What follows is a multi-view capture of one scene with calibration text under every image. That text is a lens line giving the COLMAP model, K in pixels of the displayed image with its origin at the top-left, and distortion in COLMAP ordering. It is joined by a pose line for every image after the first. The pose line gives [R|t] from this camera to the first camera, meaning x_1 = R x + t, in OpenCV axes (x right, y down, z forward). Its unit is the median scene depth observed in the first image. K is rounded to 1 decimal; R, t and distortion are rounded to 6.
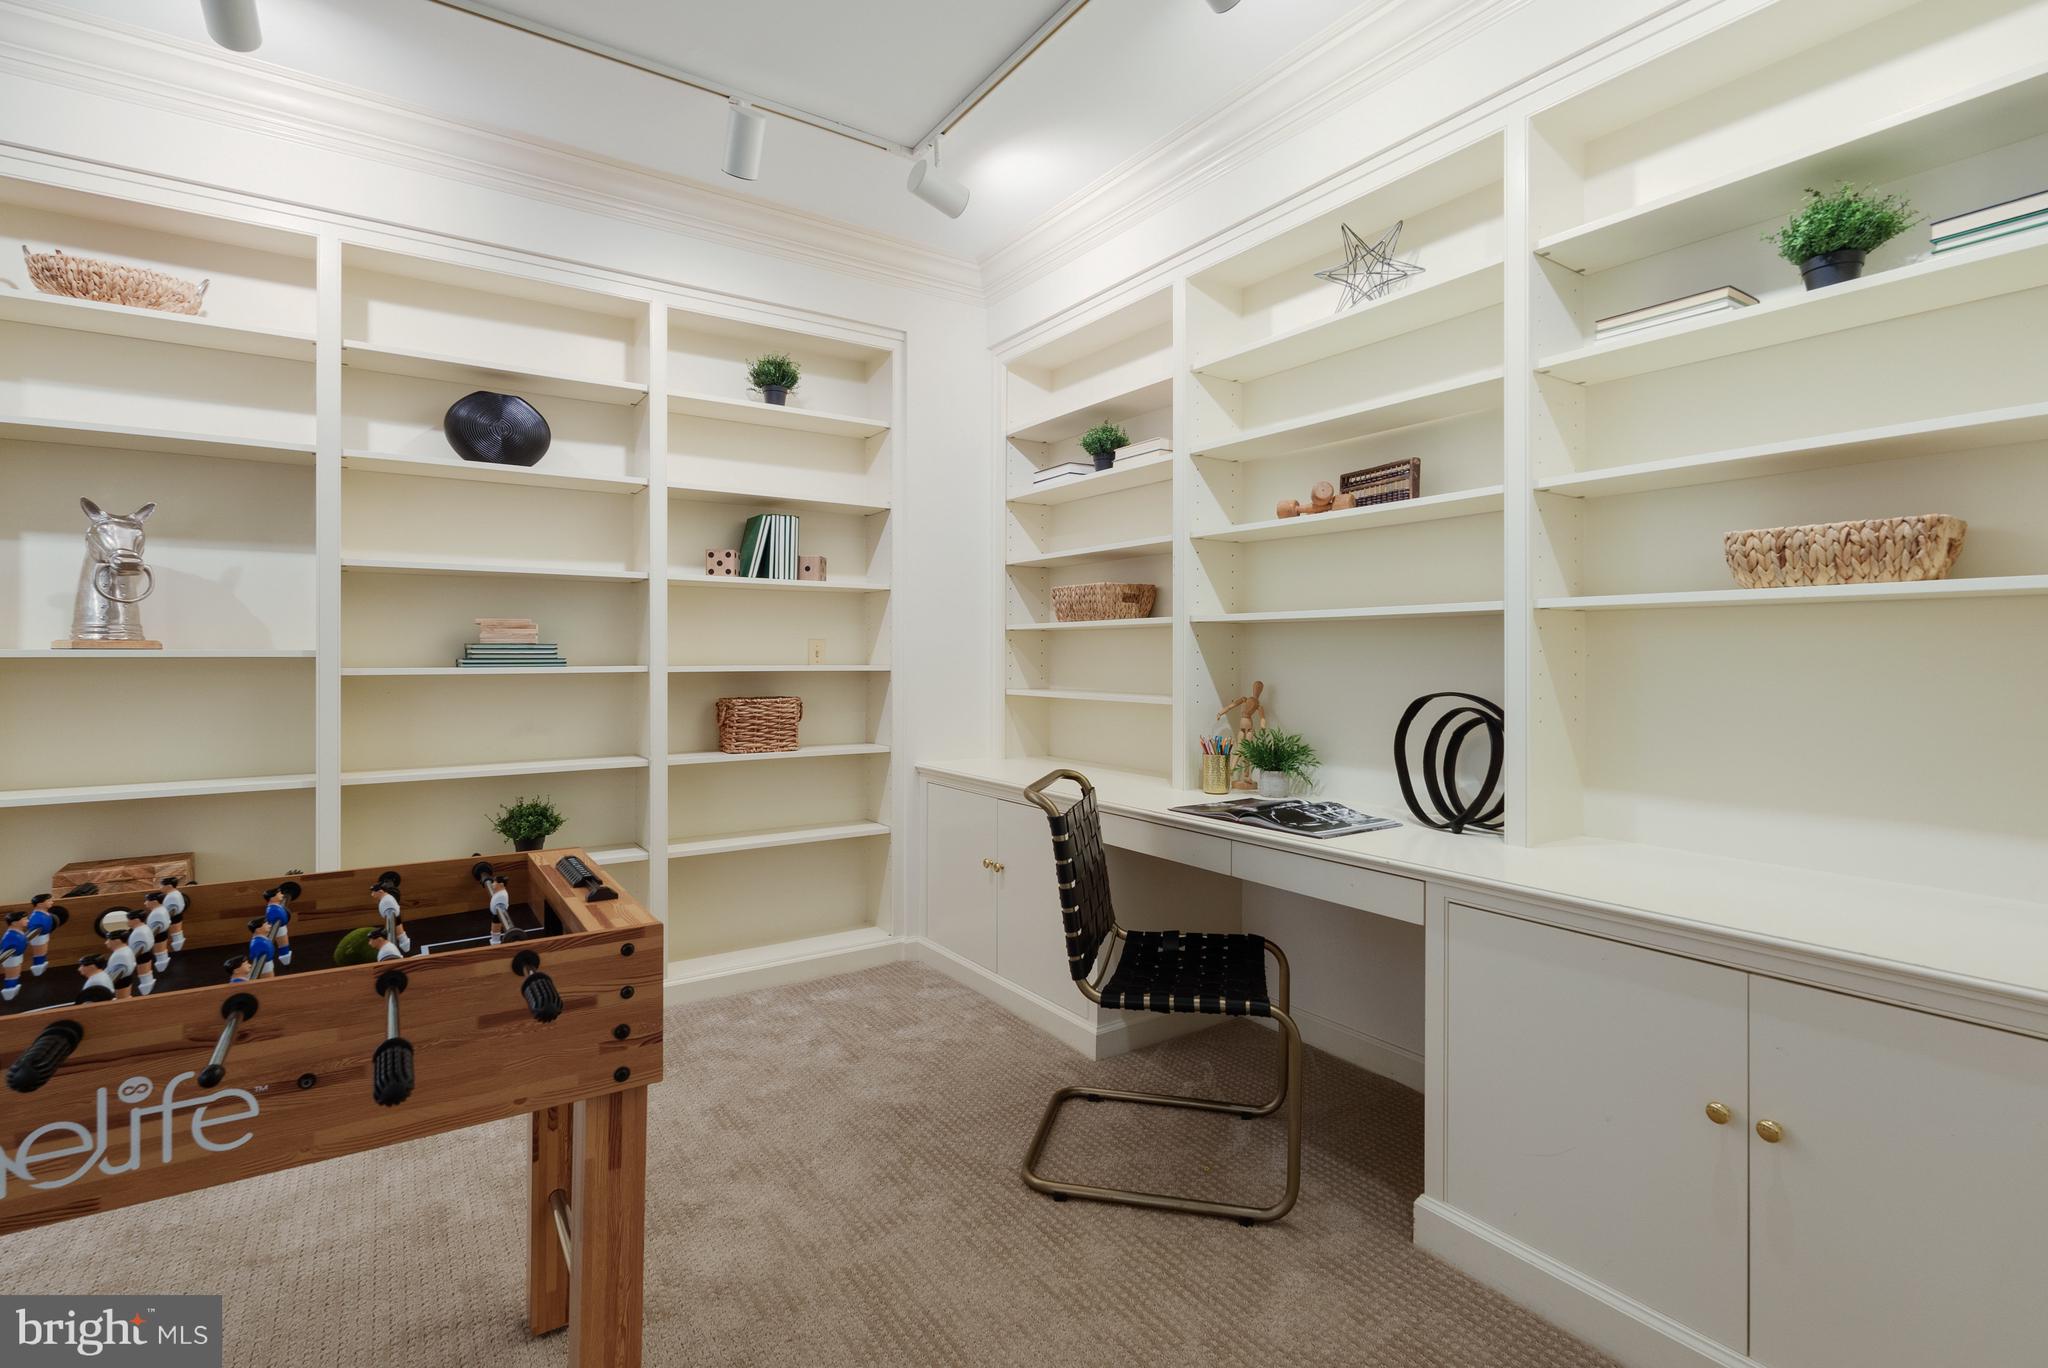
lens RADIAL K [[936.1, 0, 987.3], [0, 936.1, 650.4], [0, 0, 1]] dist [-0.006694, 0.000878]
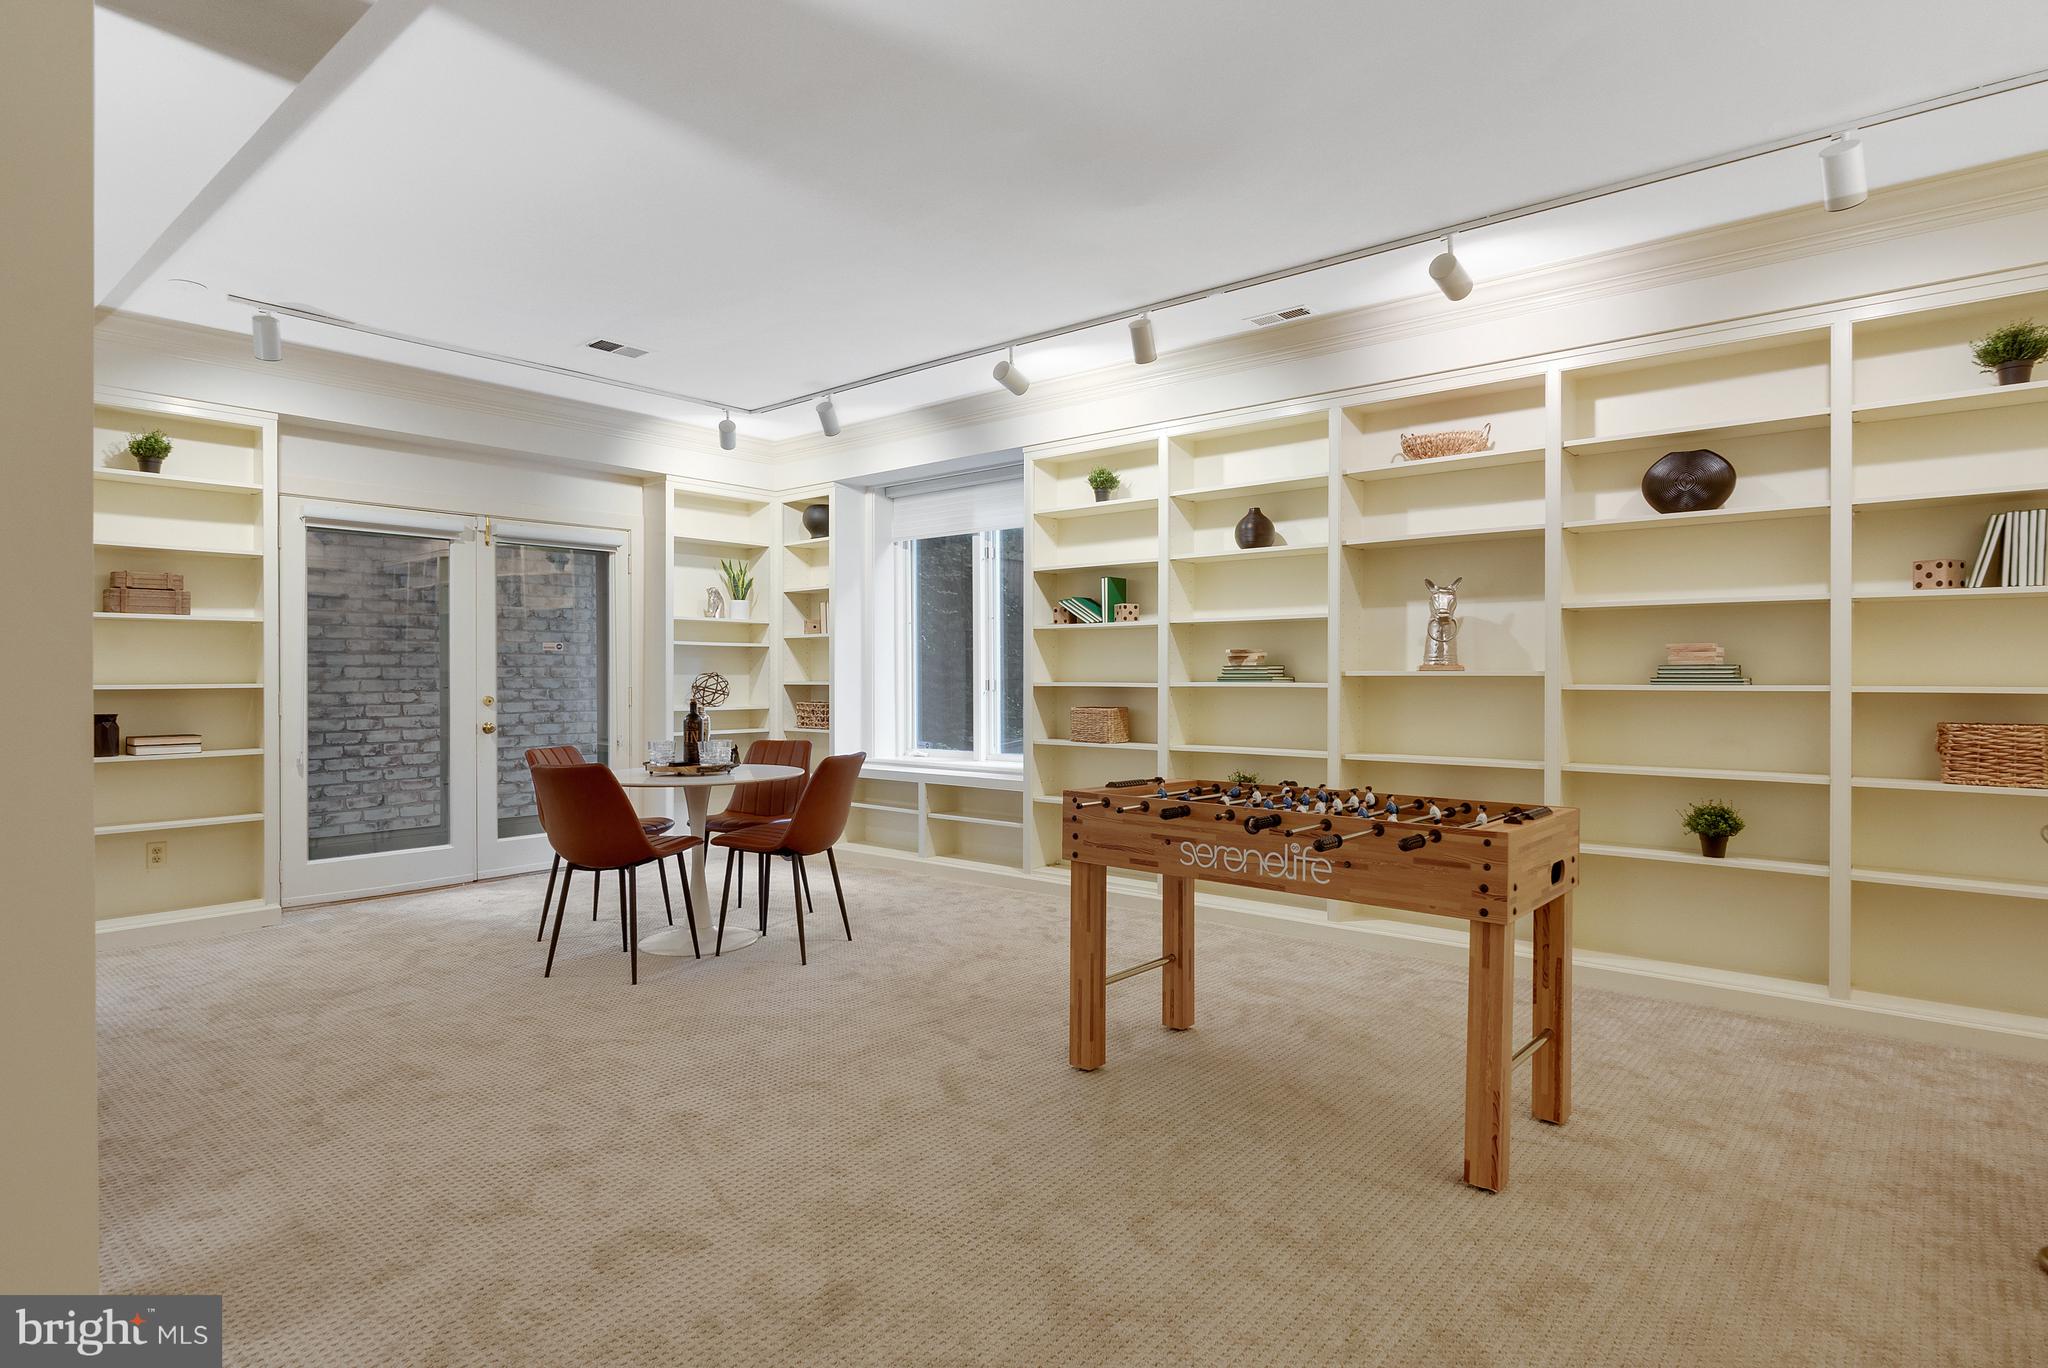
lens RADIAL K [[1081.6, 0, 1042.2], [0, 1081.6, 680.8], [0, 0, 1]] dist [-0.003946, -0.000232]
pose [[0.282392, 0.005675, -0.959282, 0.594600], [0.004705, 0.999962, 0.007301, -0.001358], [0.959288, -0.006575, 0.282354, -0.167954]]
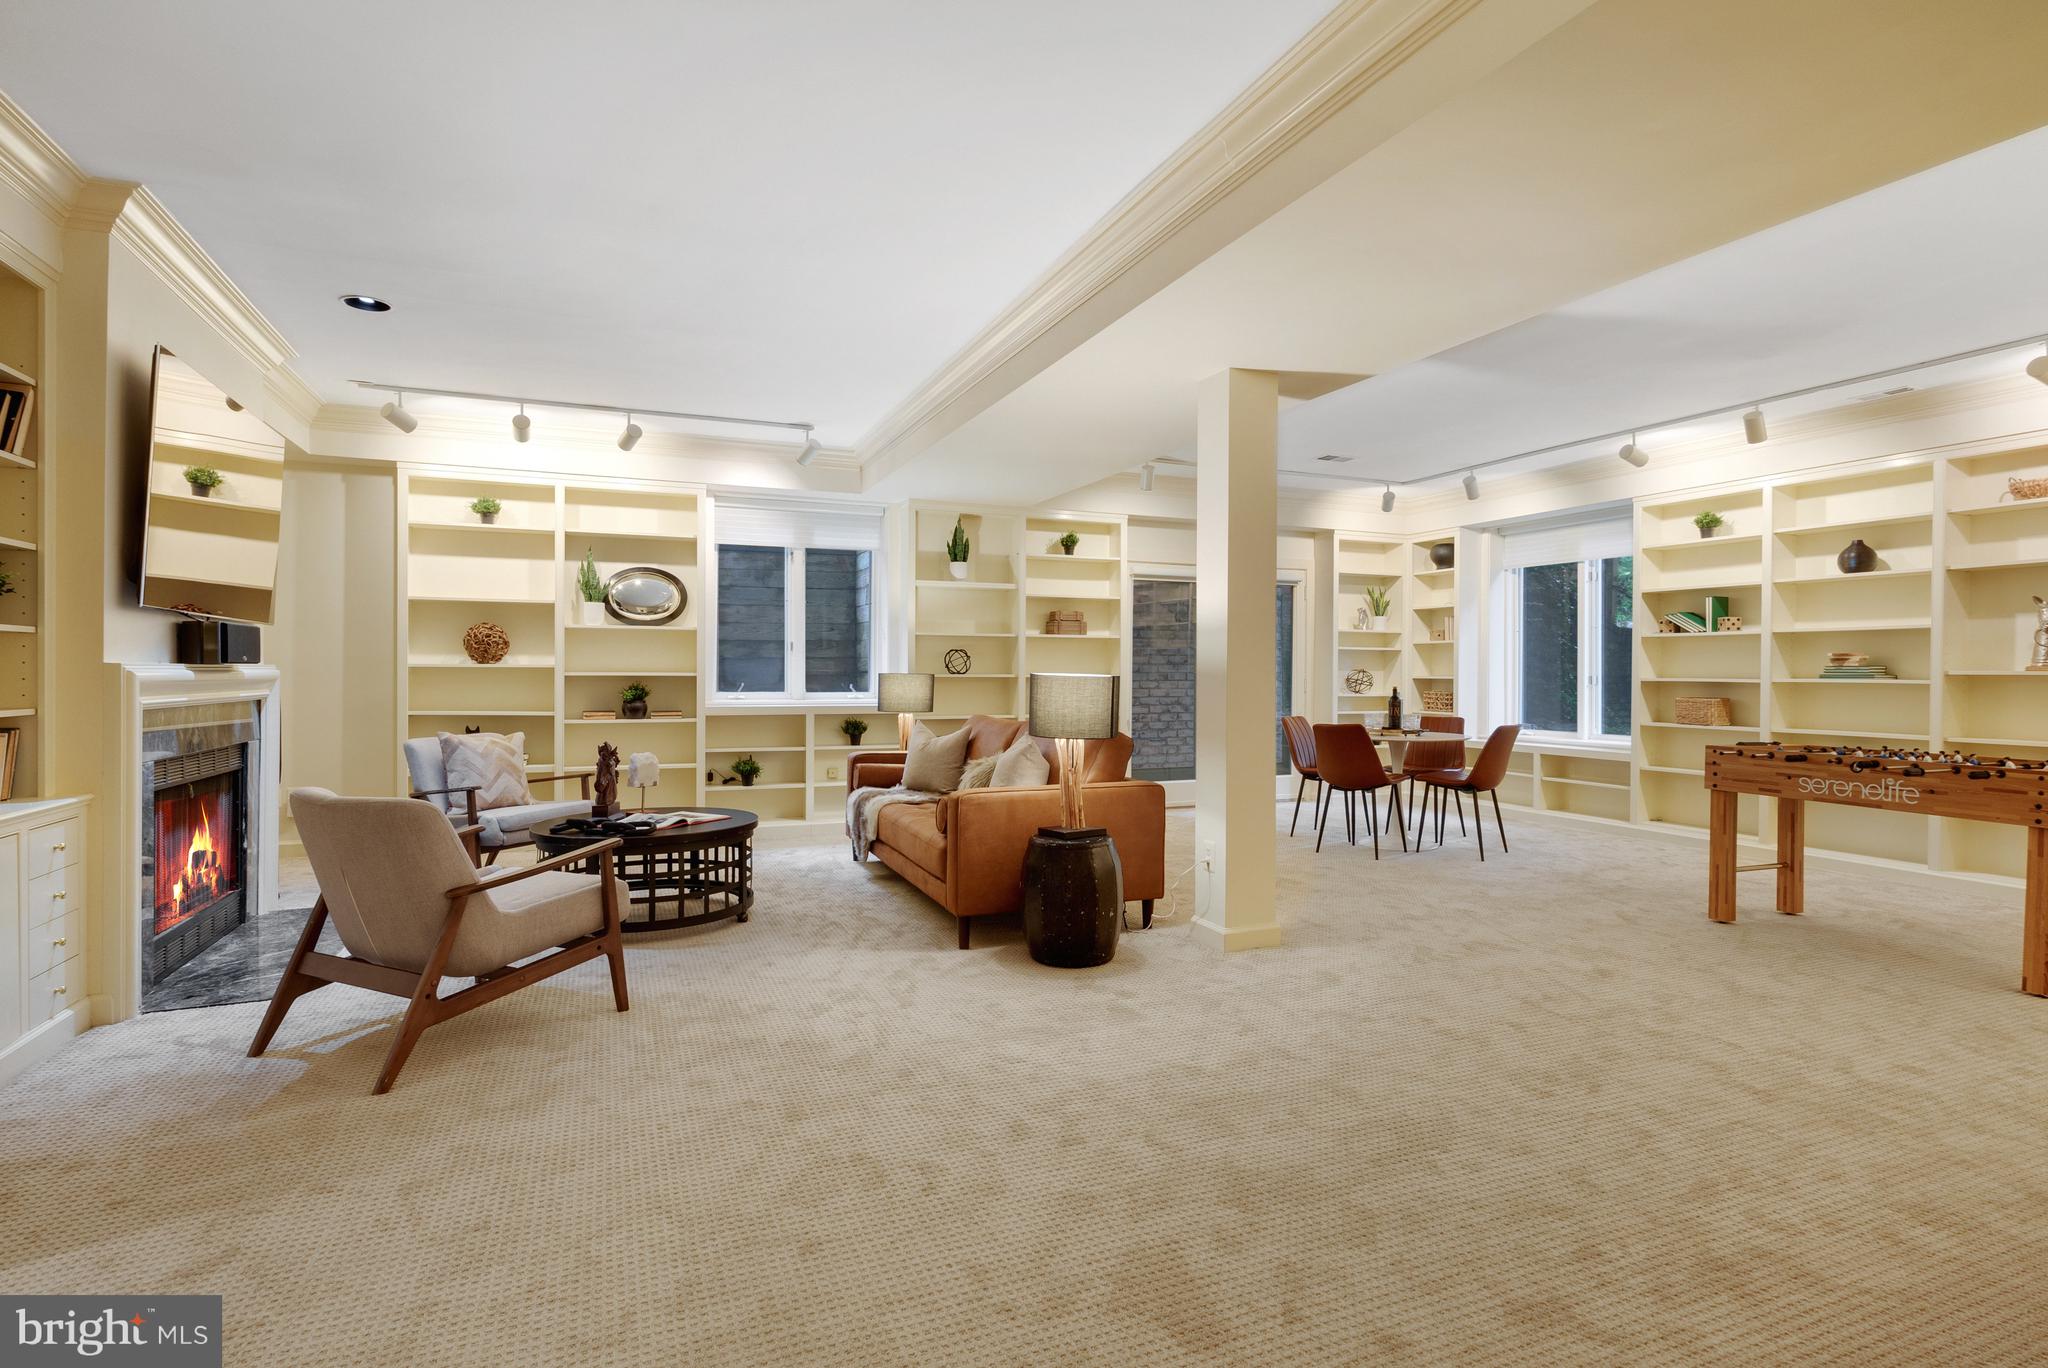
lens RADIAL K [[1035.6, 0, 1018.8], [0, 1035.6, 677.2], [0, 0, 1]] dist [0.000746, 0.000301]
pose [[-0.193651, 0.006778, -0.981047, 1.478182], [-0.000486, 0.999975, 0.007004, -0.002756], [0.981070, 0.001833, -0.193643, -0.642977]]
